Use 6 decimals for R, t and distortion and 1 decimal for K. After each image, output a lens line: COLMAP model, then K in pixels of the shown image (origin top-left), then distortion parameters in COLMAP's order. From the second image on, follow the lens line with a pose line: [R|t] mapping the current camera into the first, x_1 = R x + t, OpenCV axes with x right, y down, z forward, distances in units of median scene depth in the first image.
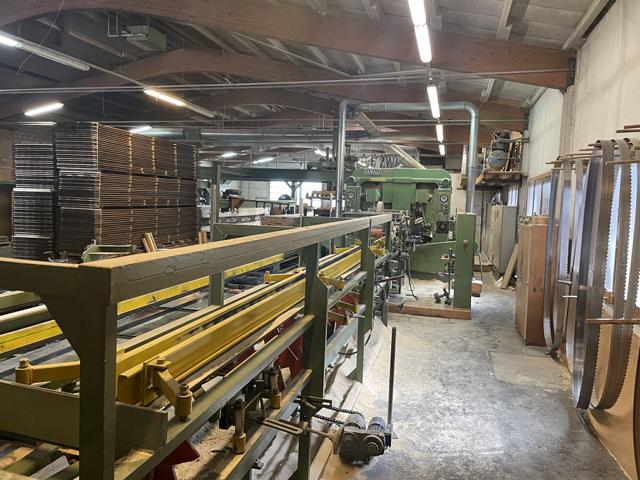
lens RADIAL K [[475.4, 0, 320.0], [0, 475.4, 240.0], [0, 0, 1]] dist [0.069654, -0.083496]
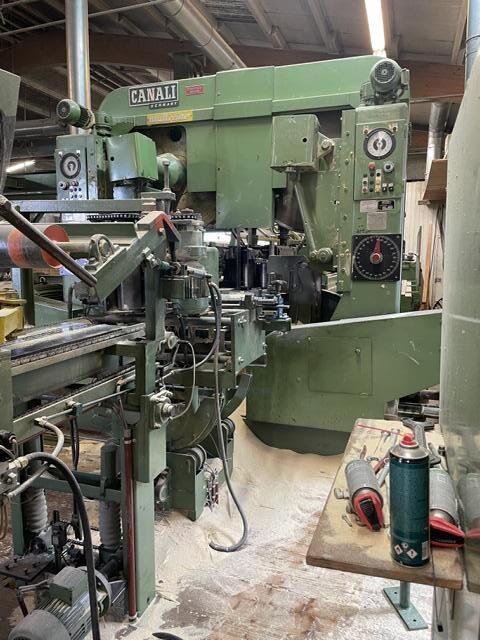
lens RADIAL K [[475.4, 0, 240.0], [0, 475.4, 320.0], [0, 0, 1]] dist [0.069654, -0.083496]
pose [[0.995916, -0.025869, -0.086496, 0.202708], [0.029936, 0.998490, 0.046063, -0.006896], [0.085174, -0.048464, 0.995187, 0.722500]]
